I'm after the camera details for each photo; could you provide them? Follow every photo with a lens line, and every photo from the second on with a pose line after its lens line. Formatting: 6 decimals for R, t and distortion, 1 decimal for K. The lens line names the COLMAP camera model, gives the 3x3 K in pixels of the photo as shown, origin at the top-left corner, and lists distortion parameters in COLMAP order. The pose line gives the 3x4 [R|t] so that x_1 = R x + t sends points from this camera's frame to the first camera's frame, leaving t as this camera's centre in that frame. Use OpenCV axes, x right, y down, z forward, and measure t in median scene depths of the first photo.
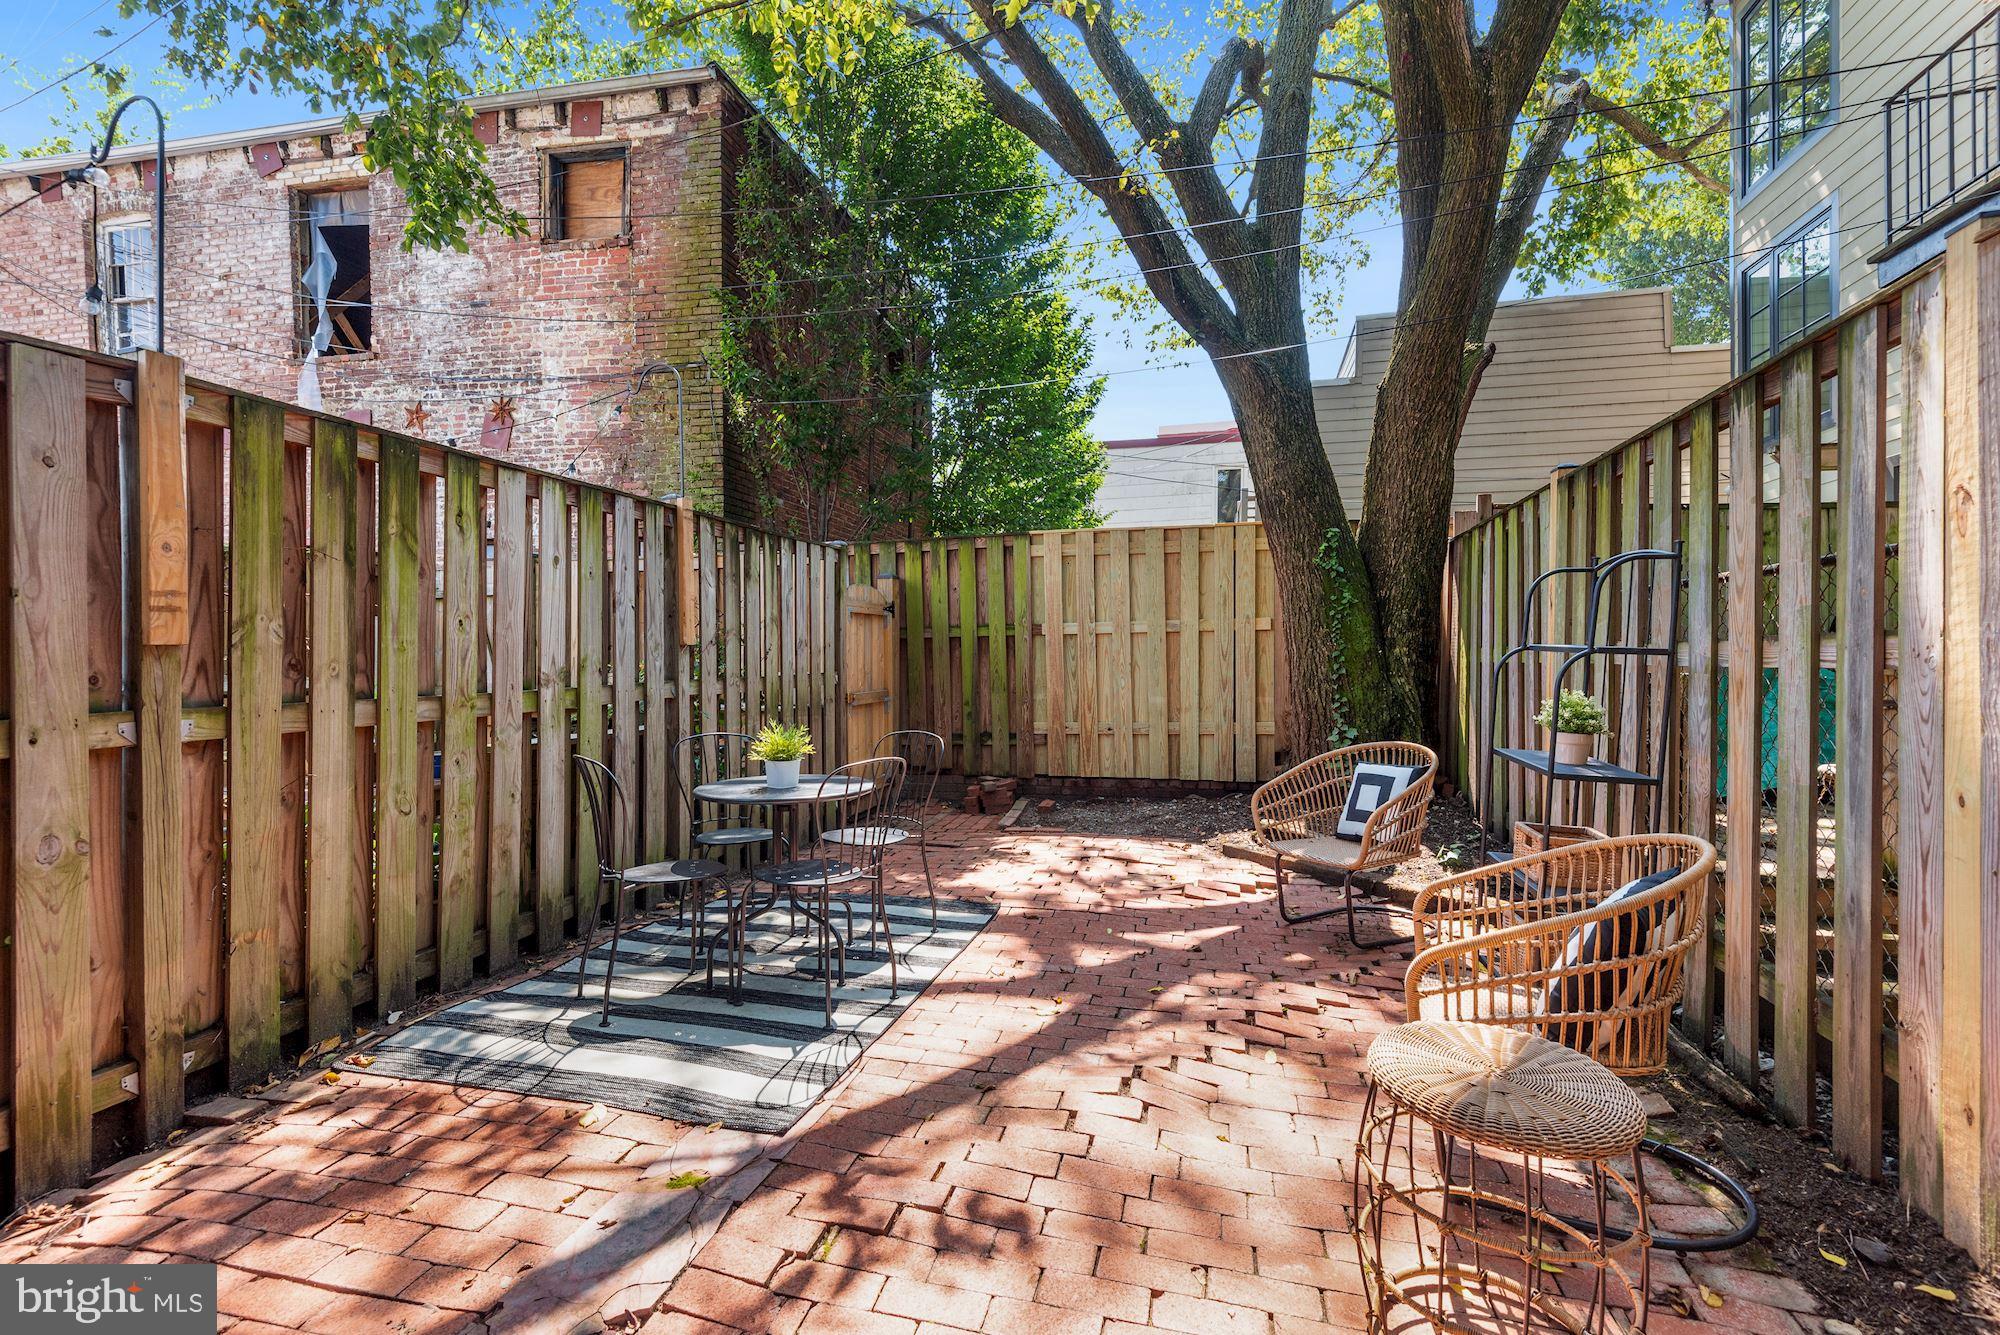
lens RADIAL K [[910.9, 0, 987.3], [0, 910.9, 662.4], [0, 0, 1]] dist [0.034458, -0.023071]
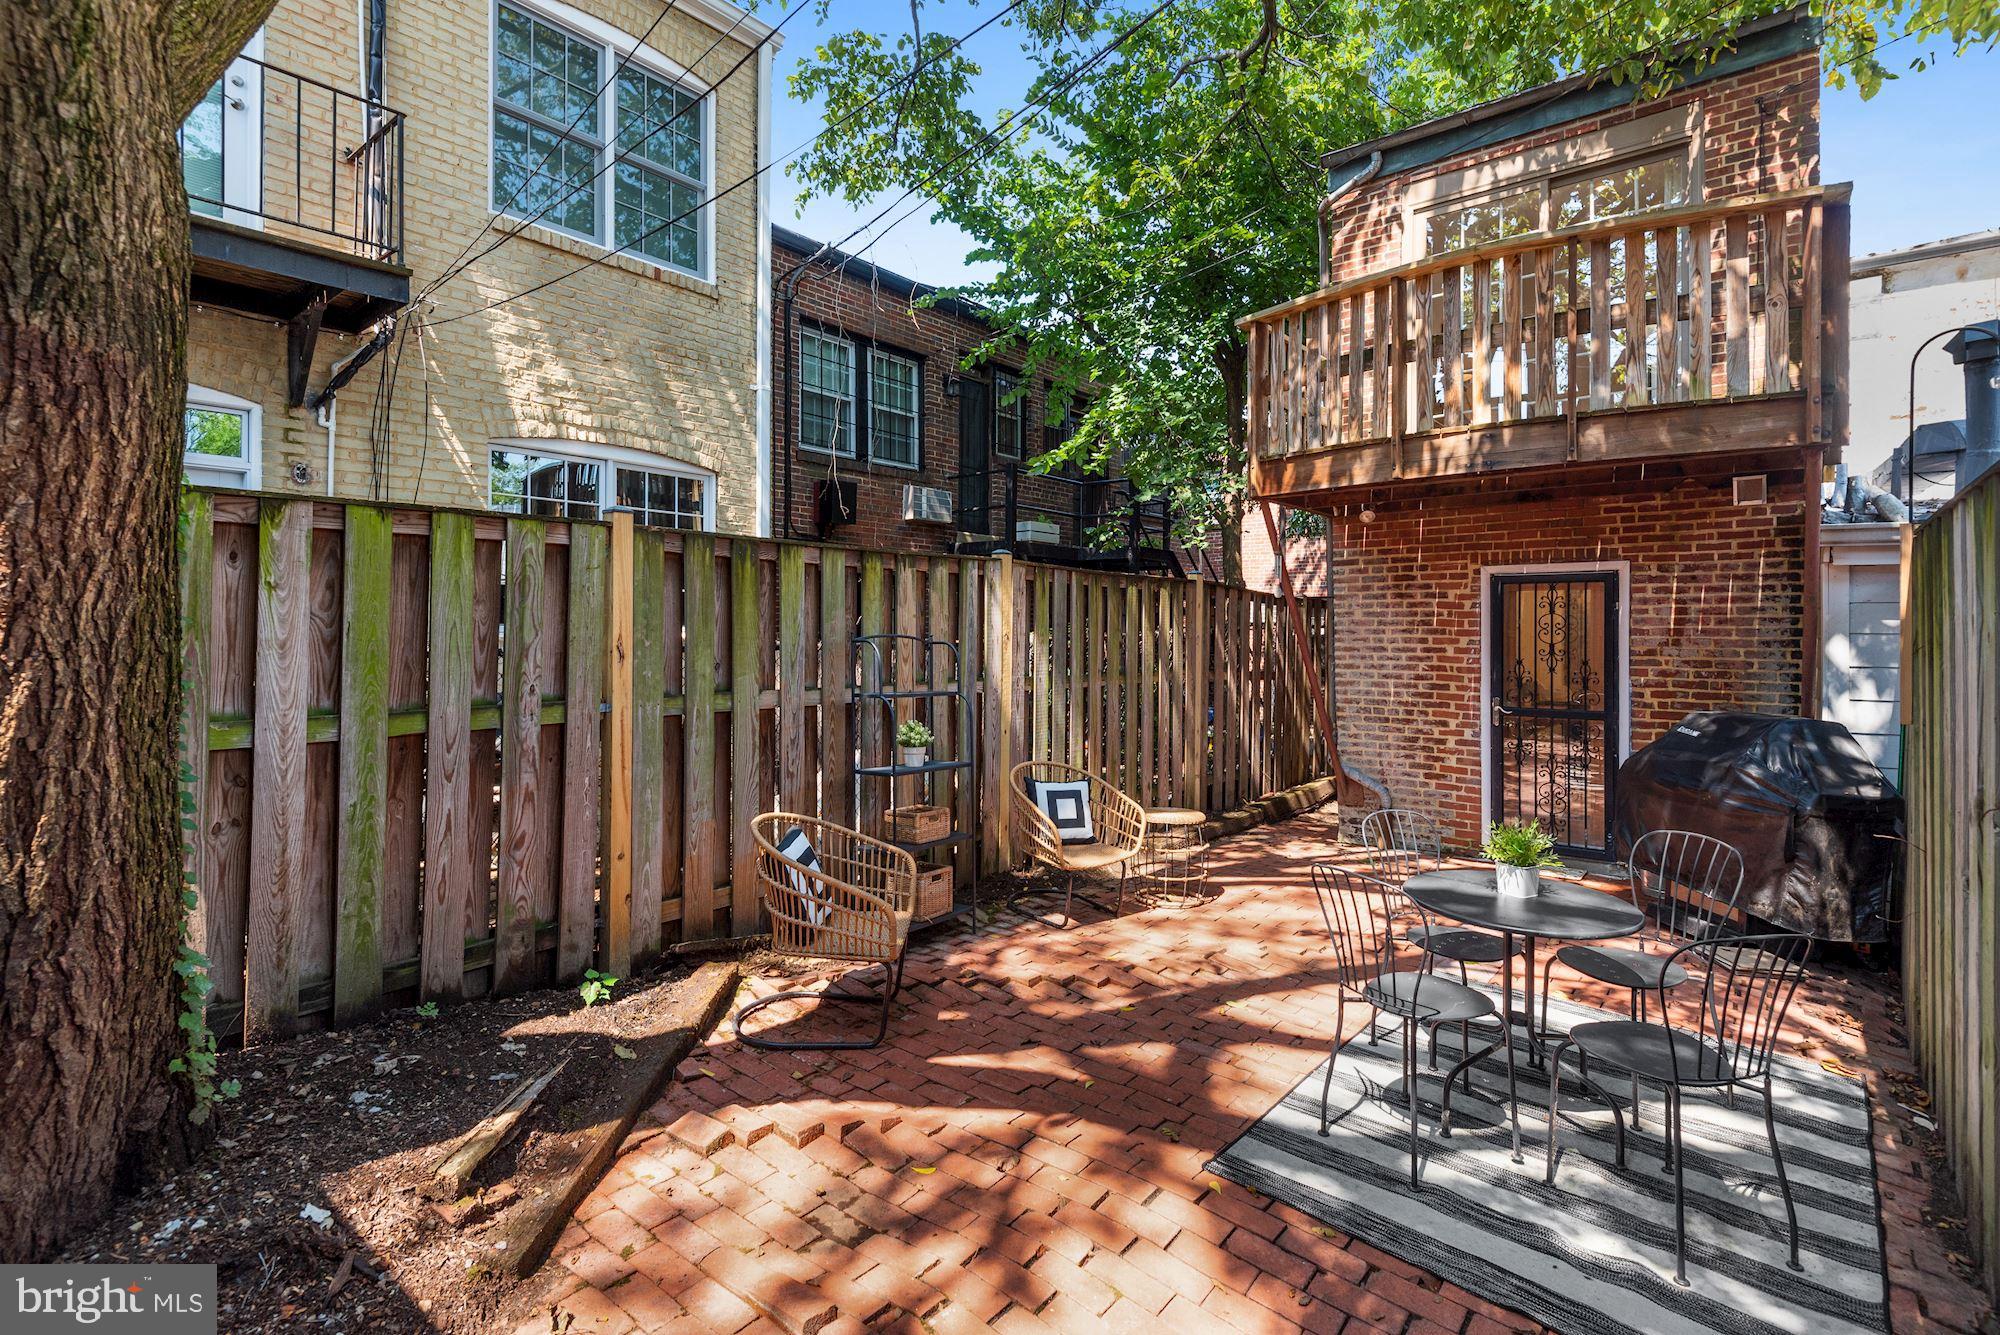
lens RADIAL K [[900.2, 0, 1017.9], [0, 900.2, 618.0], [0, 0, 1]] dist [0.018223, -0.022161]
pose [[-0.906918, -0.002757, 0.421298, -0.134430], [-0.006392, 0.999954, -0.007217, -0.100873], [-0.421259, -0.009238, -0.906893, 1.742655]]
